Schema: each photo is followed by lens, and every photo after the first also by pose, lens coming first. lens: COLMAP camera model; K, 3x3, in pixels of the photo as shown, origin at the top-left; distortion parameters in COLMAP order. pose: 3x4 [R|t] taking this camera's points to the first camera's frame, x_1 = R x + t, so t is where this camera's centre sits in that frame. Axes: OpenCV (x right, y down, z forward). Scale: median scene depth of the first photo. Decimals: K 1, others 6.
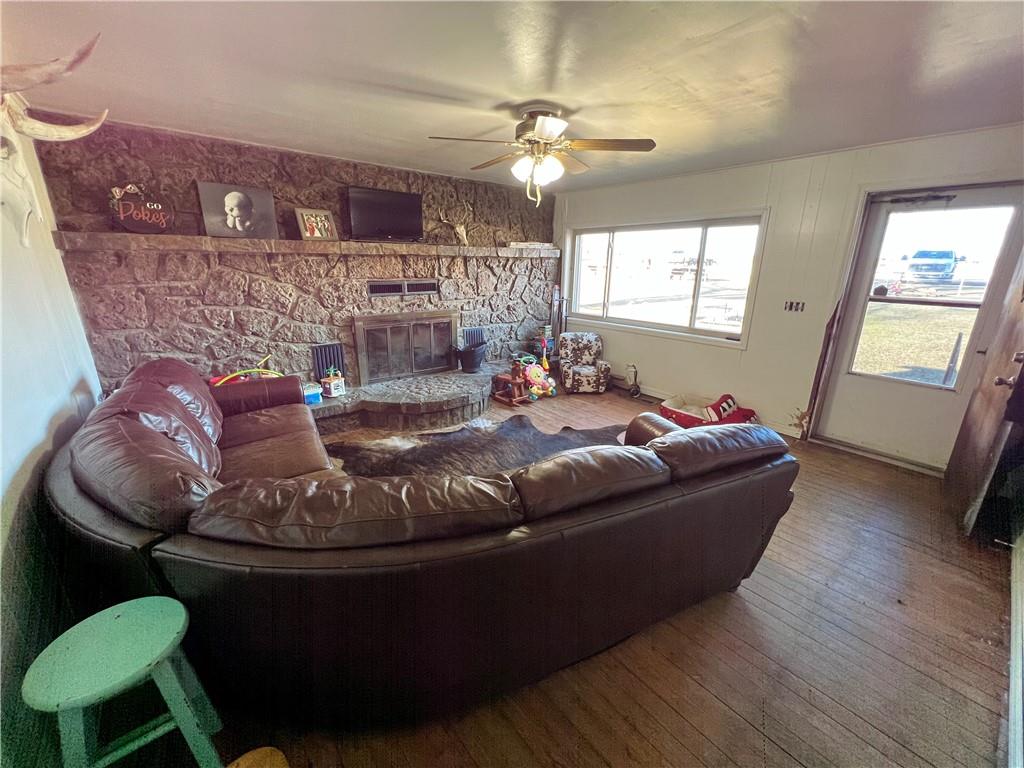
lens RADIAL K [[412.1, 0, 510.1], [0, 412.1, 384.1], [0, 0, 1]] dist [0.000948, -0.000394]
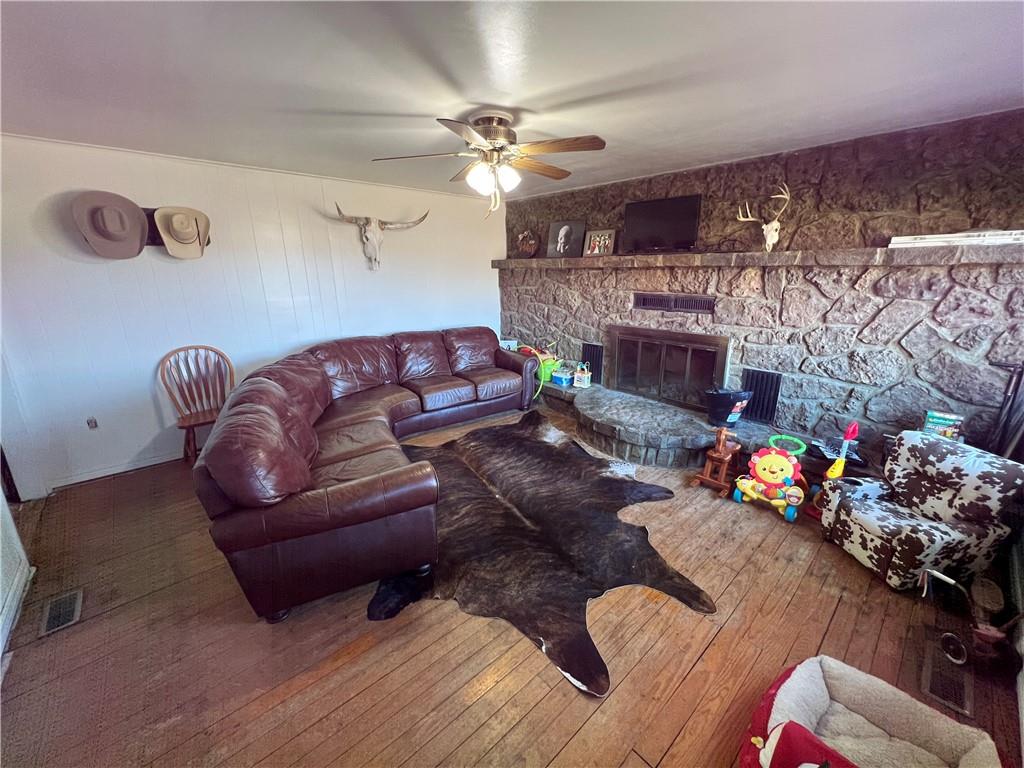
lens RADIAL K [[412.1, 0, 511.3], [0, 412.1, 383.3], [0, 0, 1]] dist [0.000948, -0.000394]
pose [[0.036344, 0.254137, -0.966485, 0.656731], [-0.283246, 0.930084, 0.233914, -0.186590], [0.958358, 0.265252, 0.105787, 0.632612]]
